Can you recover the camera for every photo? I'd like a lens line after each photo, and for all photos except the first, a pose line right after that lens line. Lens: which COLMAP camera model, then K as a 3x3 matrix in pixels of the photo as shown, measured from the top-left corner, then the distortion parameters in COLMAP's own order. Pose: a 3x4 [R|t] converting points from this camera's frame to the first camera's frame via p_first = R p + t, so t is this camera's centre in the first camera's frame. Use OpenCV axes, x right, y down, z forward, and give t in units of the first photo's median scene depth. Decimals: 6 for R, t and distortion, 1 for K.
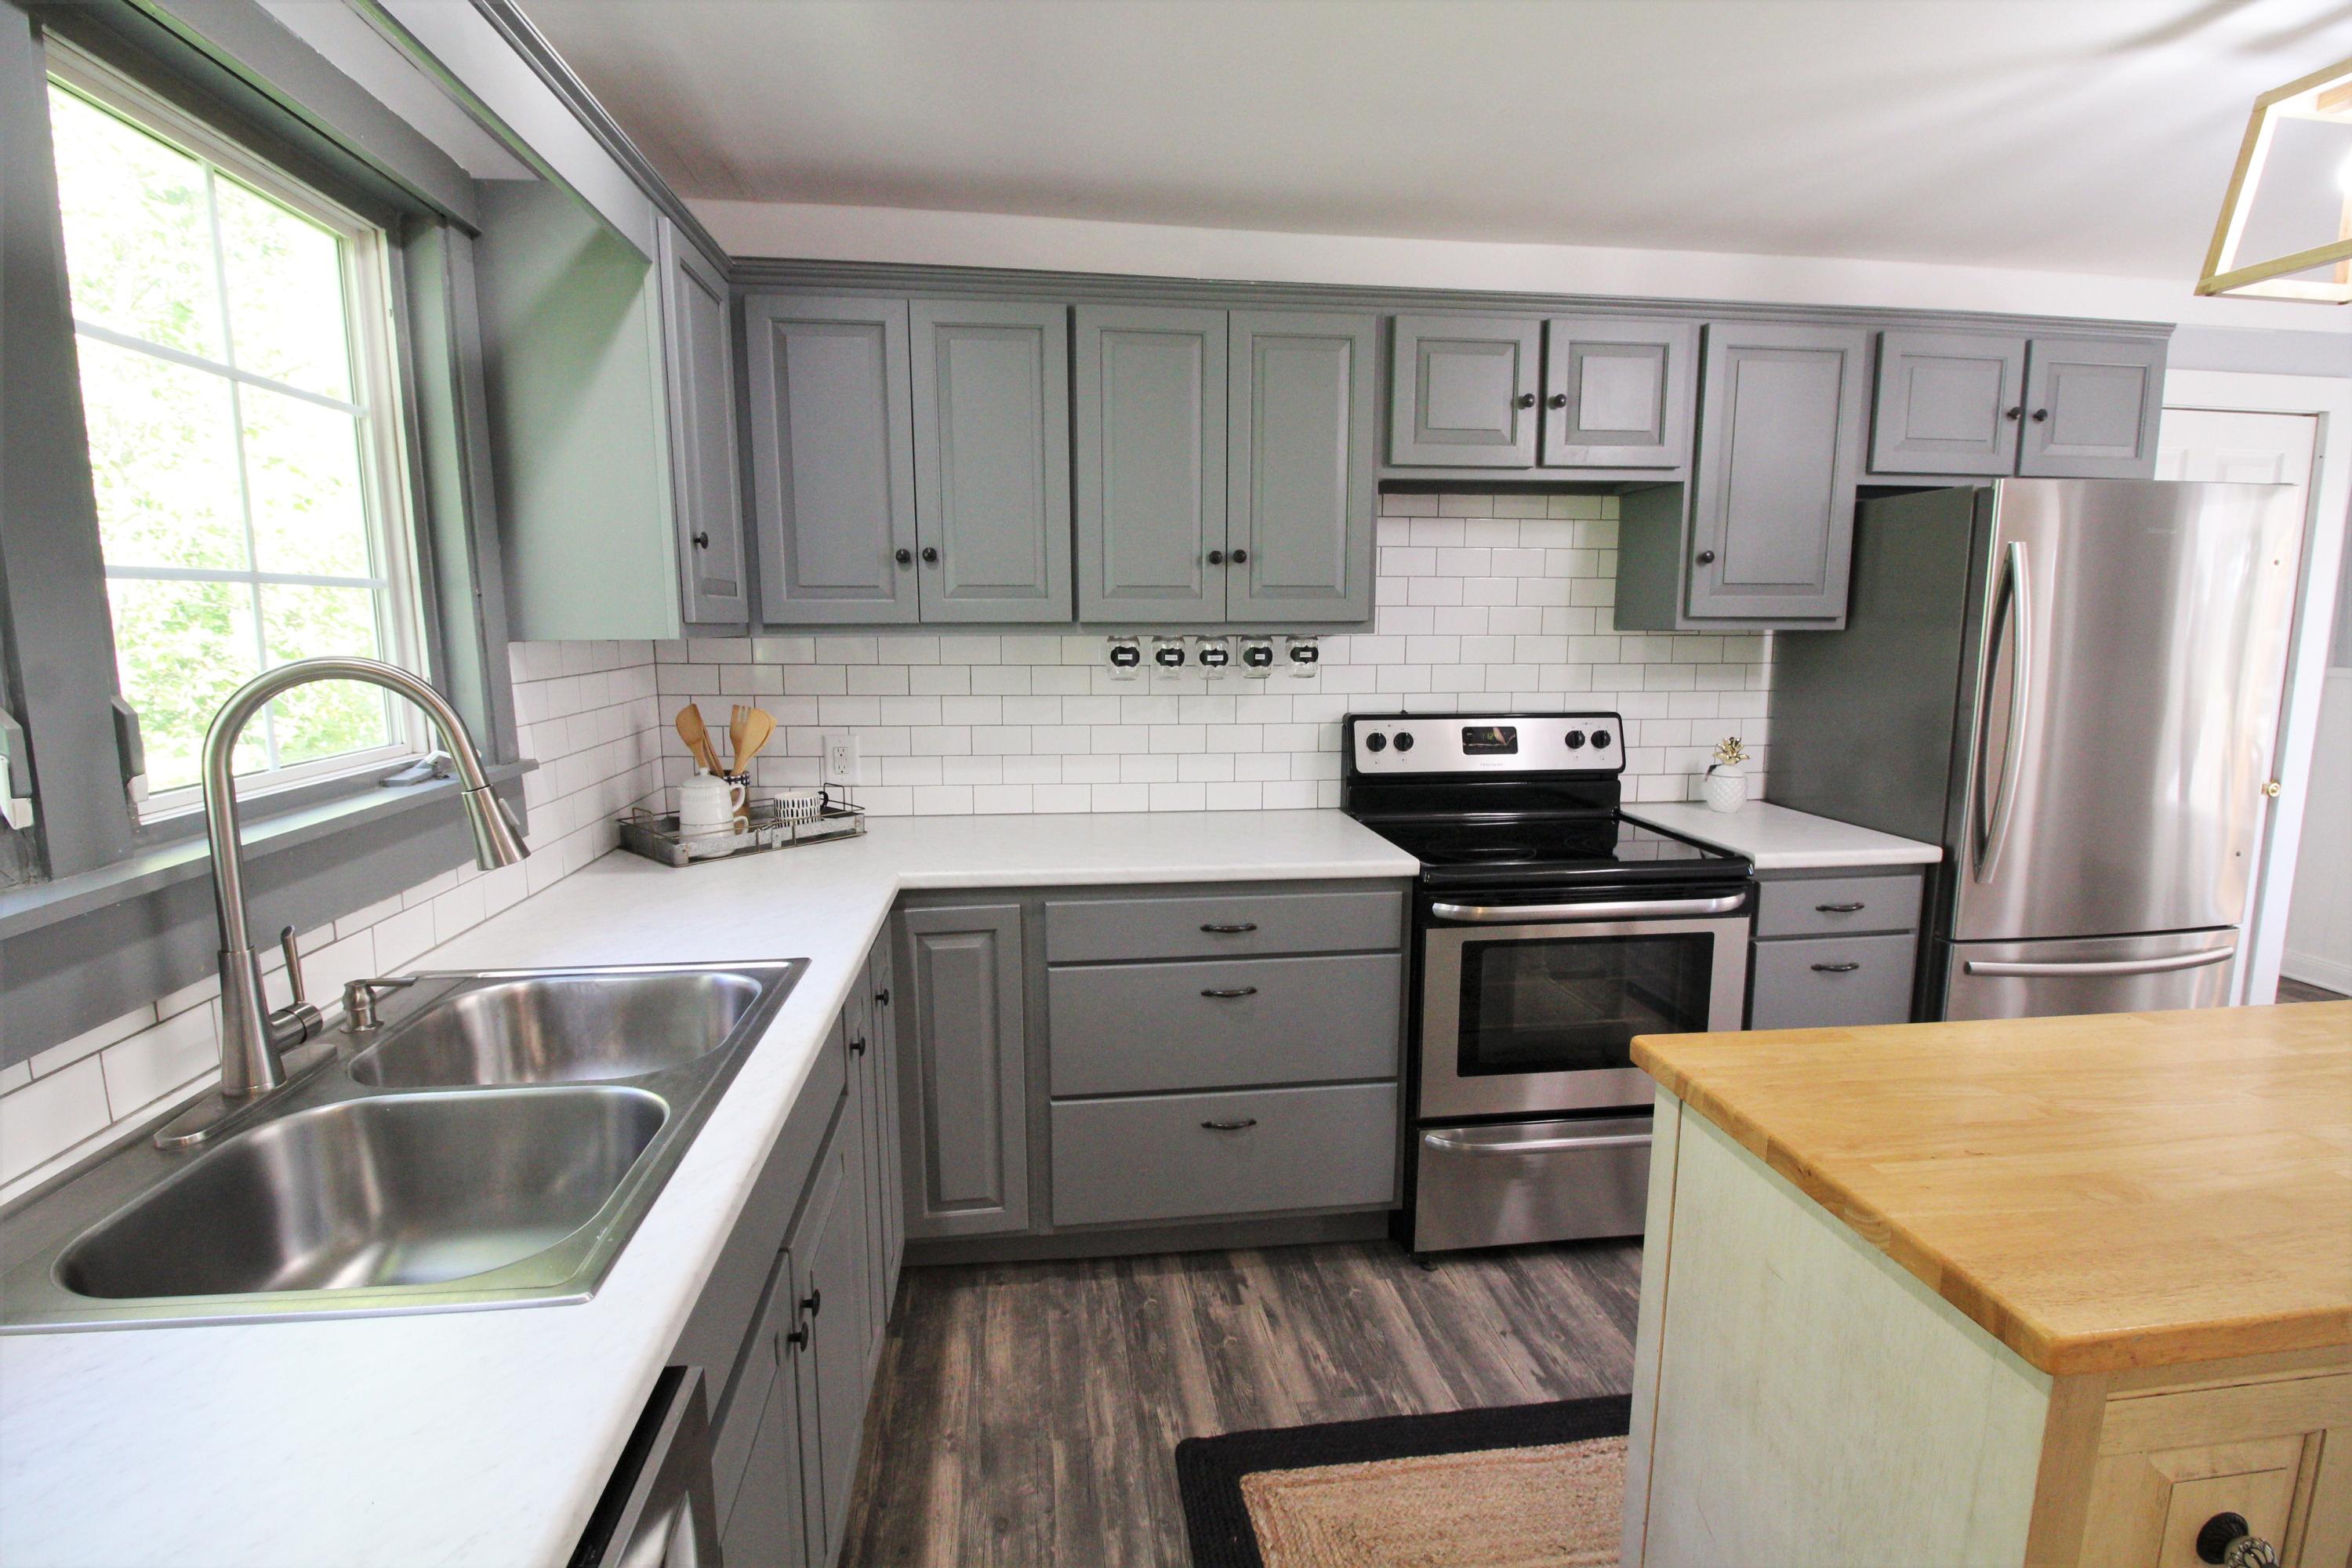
lens RADIAL K [[1097.9, 0, 1176.0], [0, 1097.9, 784.0], [0, 0, 1]] dist [-0.002404, -0.015944]
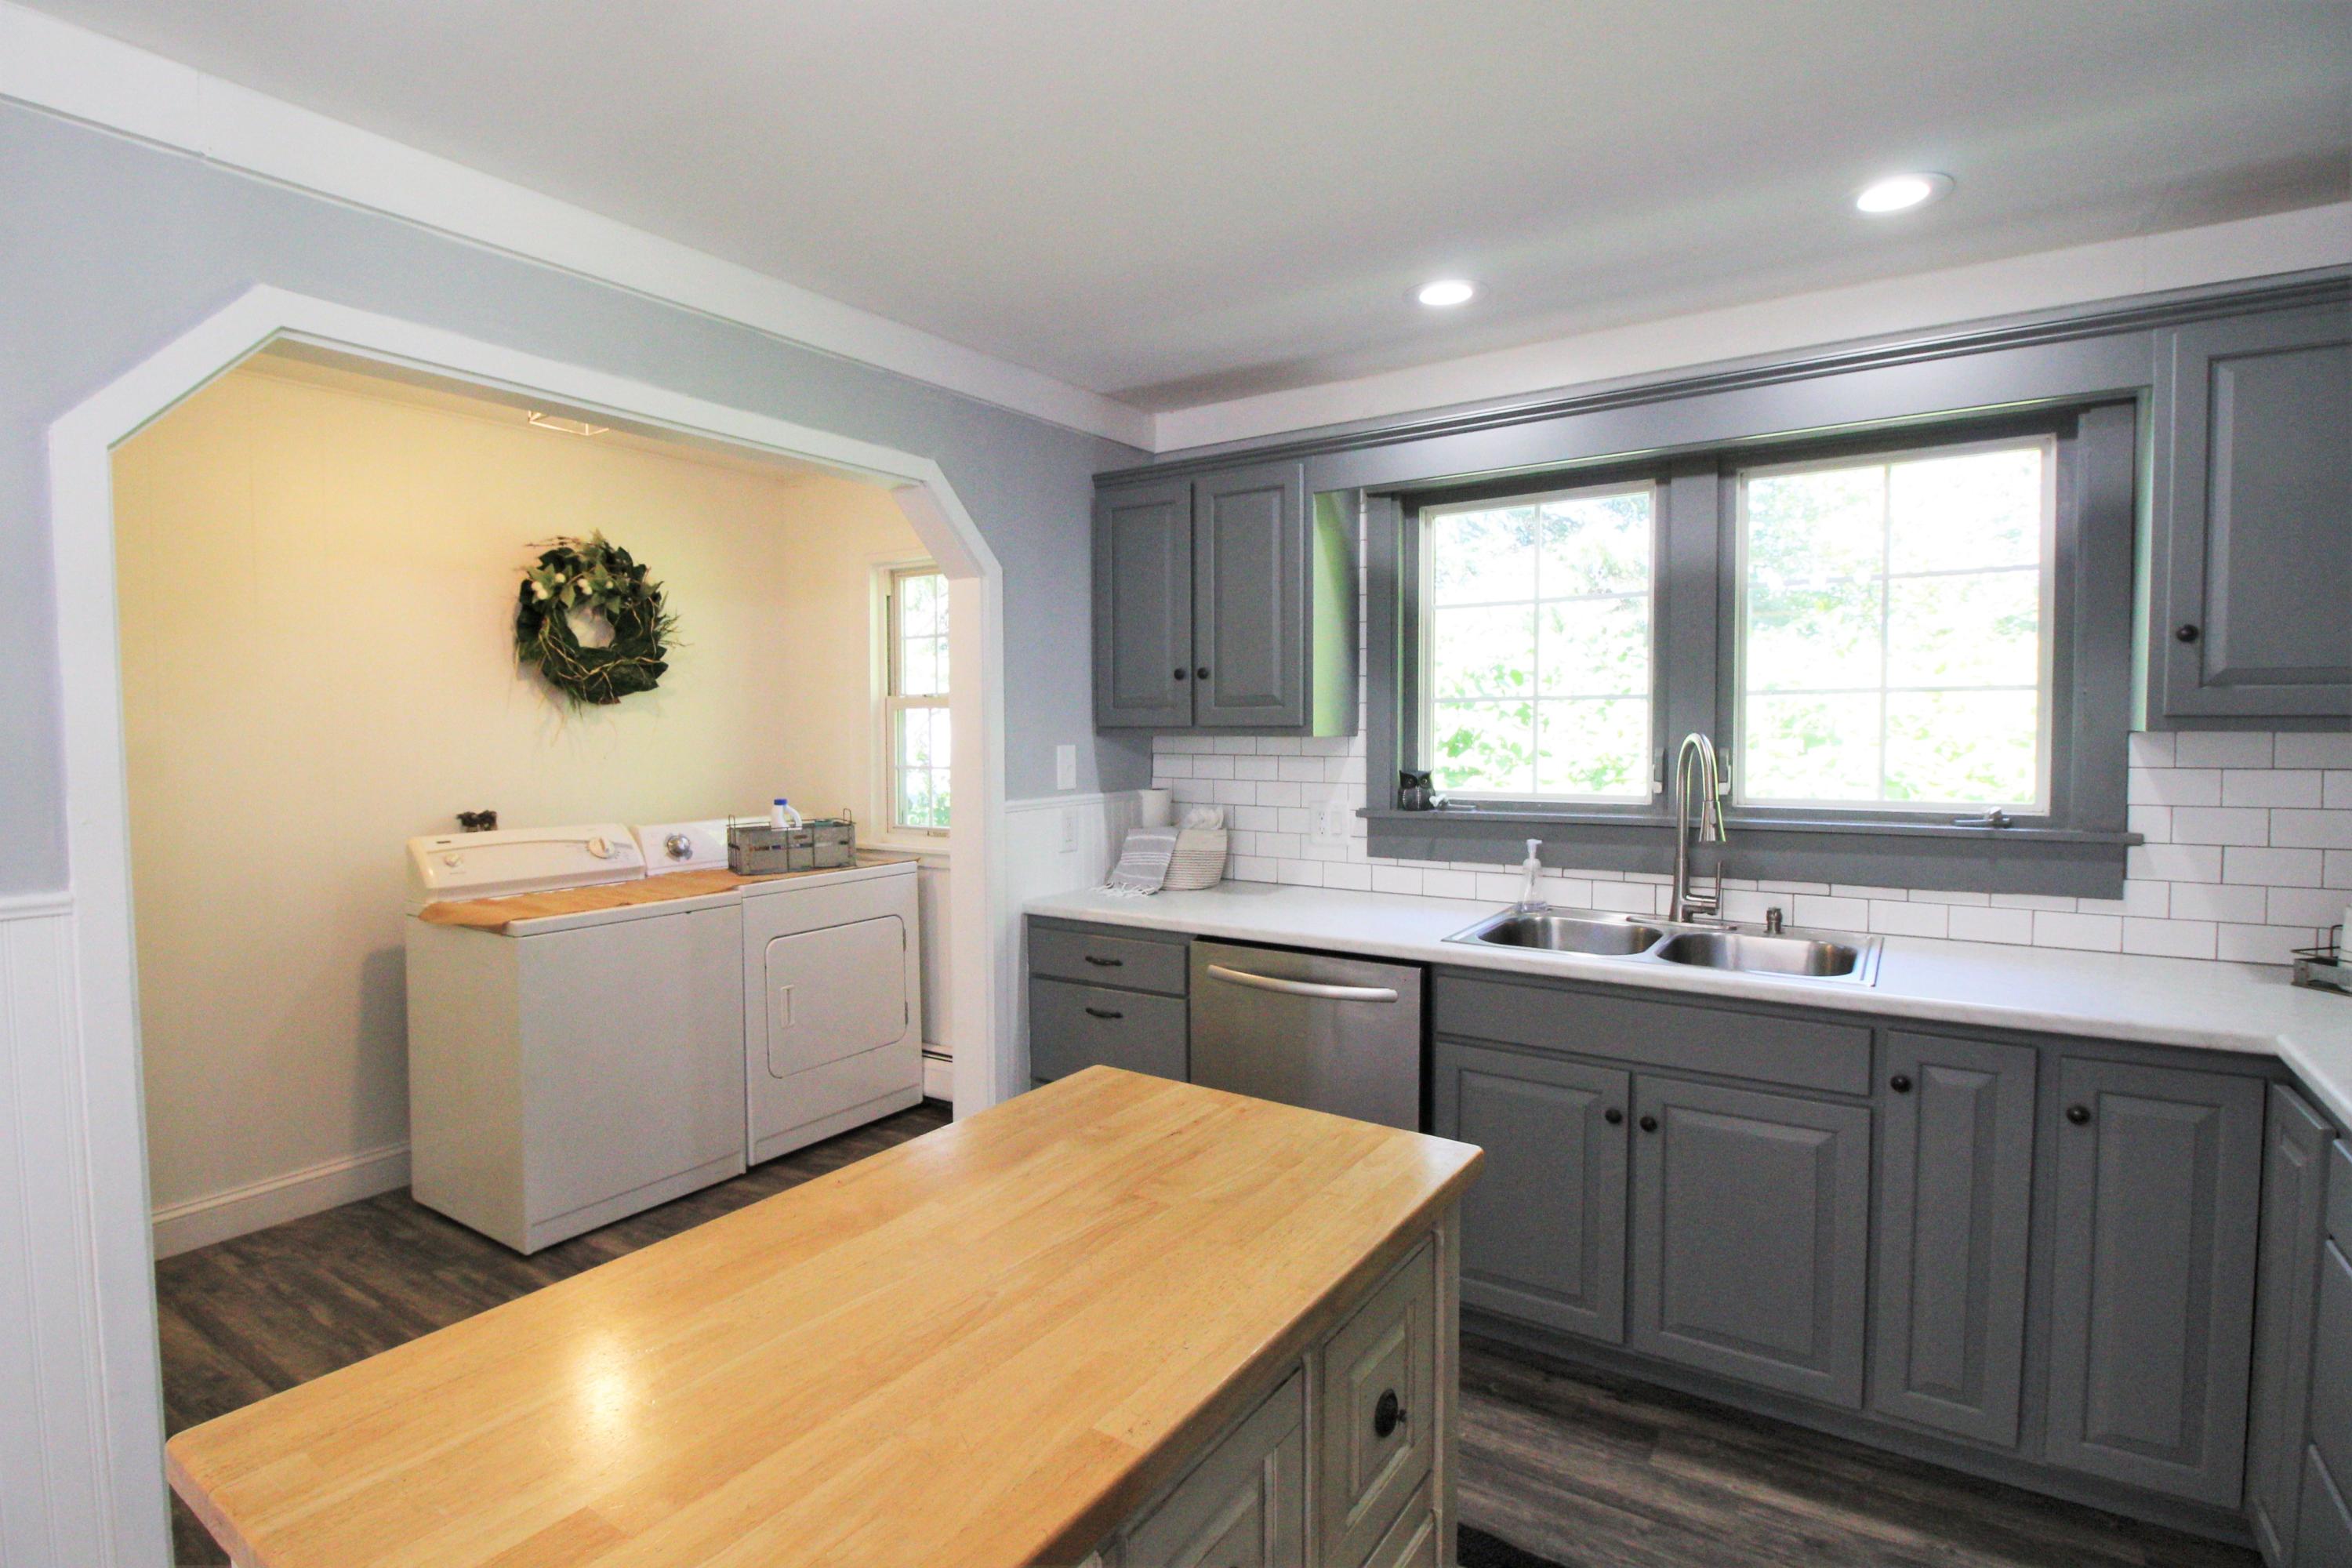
lens RADIAL K [[1097.9, 0, 1176.0], [0, 1097.9, 784.0], [0, 0, 1]] dist [-0.002404, -0.015944]
pose [[-0.638419, 0.045767, -0.768327, 1.126258], [-0.109225, 0.982741, 0.149296, -0.164639], [0.761900, 0.179234, -0.622402, 1.145654]]
